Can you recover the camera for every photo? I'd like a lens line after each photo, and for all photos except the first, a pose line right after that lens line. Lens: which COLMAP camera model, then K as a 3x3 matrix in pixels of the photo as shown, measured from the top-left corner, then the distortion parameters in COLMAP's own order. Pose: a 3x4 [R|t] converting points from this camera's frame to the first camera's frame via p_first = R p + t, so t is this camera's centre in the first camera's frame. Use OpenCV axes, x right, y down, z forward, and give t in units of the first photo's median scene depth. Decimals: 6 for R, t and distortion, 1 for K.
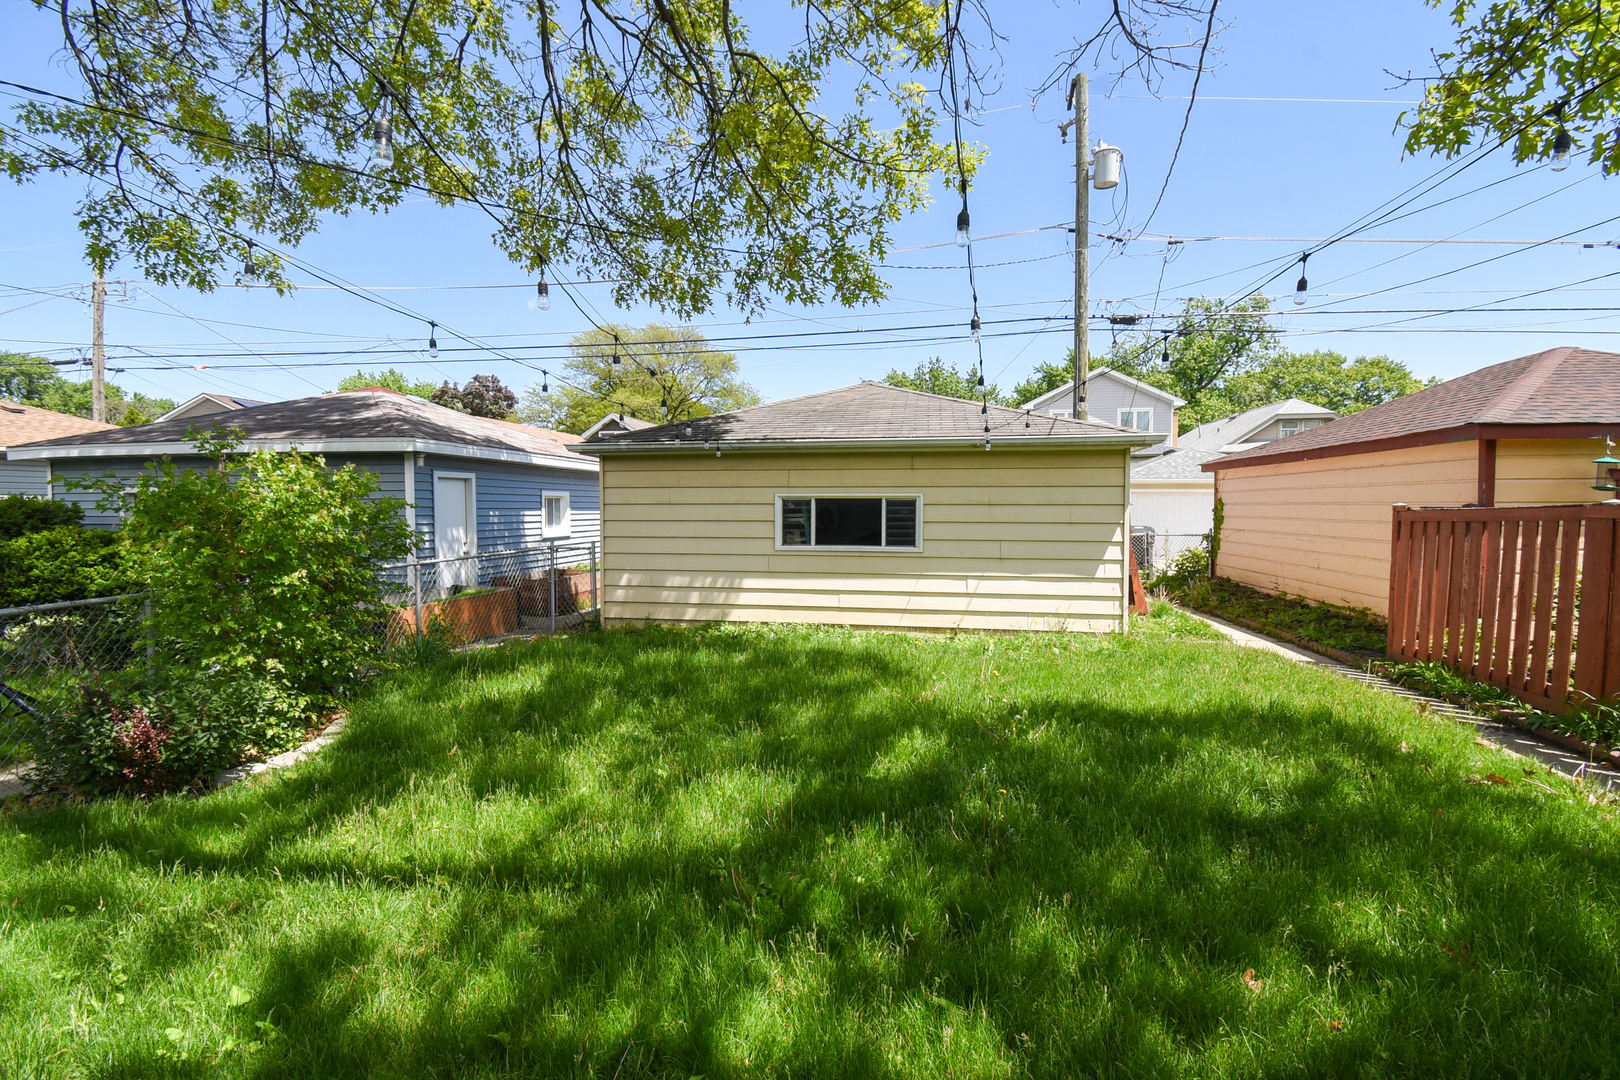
lens RADIAL K [[706.3, 0, 805.9], [0, 706.3, 547.7], [0, 0, 1]] dist [-0.026591, -0.002114]
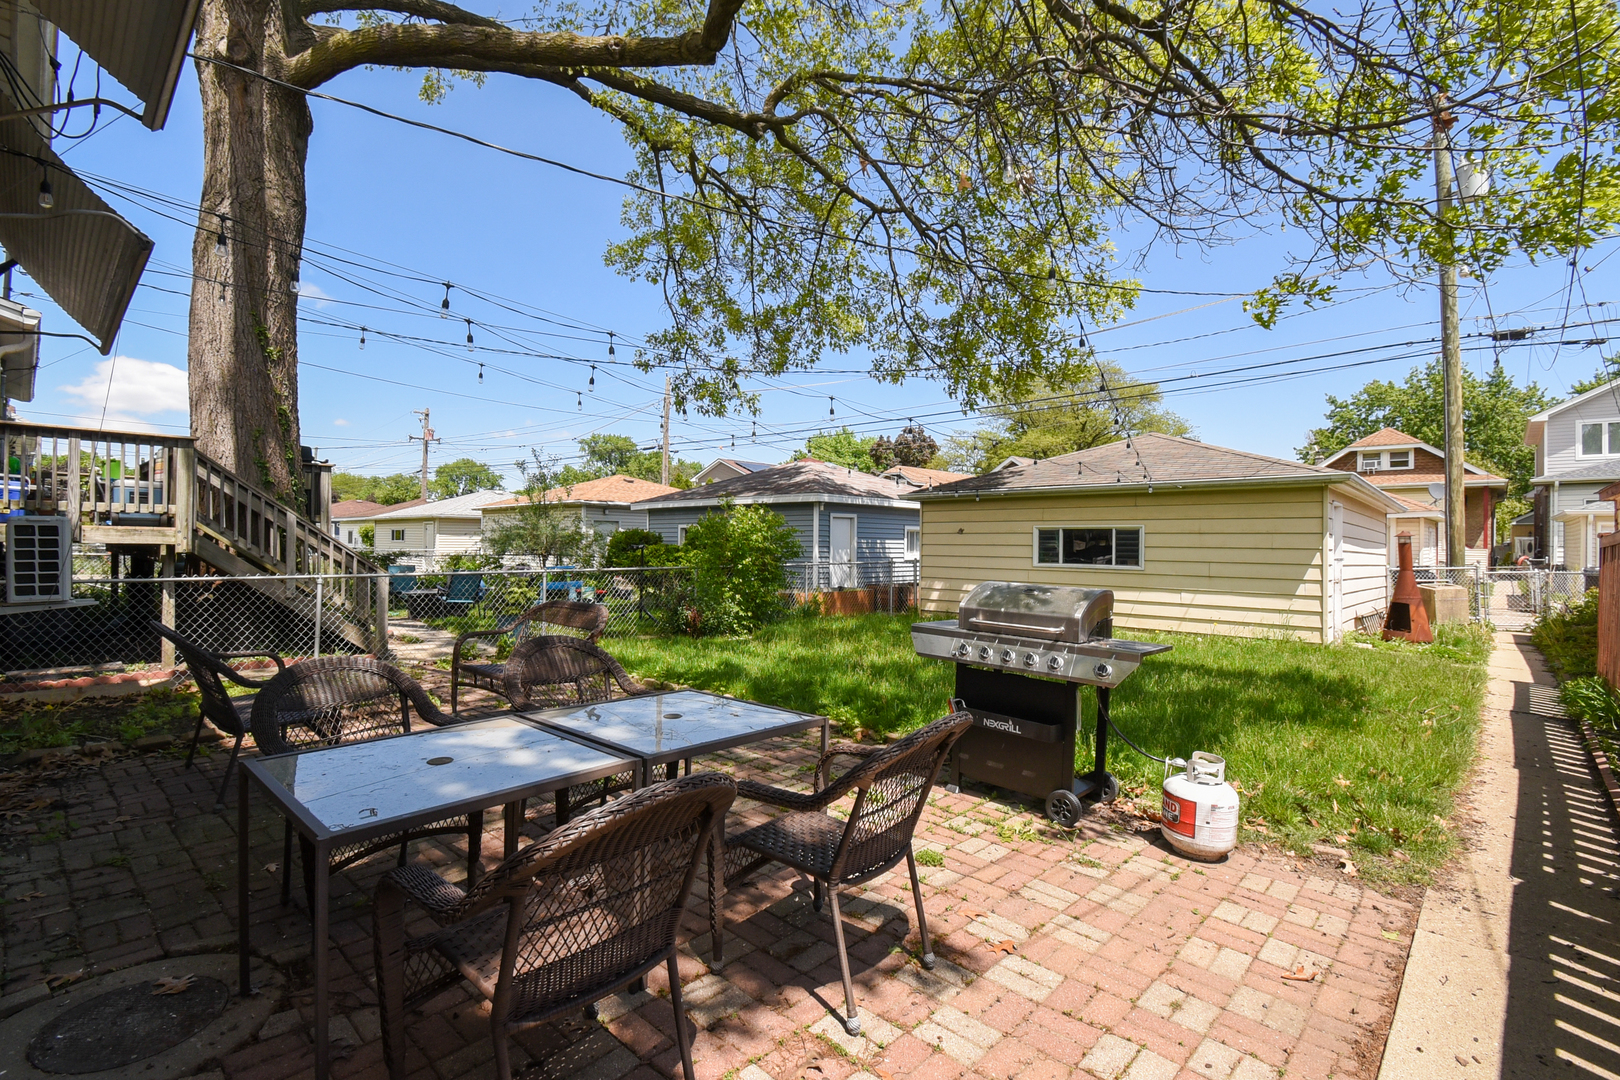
lens RADIAL K [[706.3, 0, 811.6], [0, 706.3, 538.0], [0, 0, 1]] dist [-0.026591, -0.002114]
pose [[0.838631, 0.002565, -0.544694, 0.321146], [-0.039577, 0.997633, -0.056237, 0.040029], [0.543261, 0.068719, 0.836747, -0.378938]]
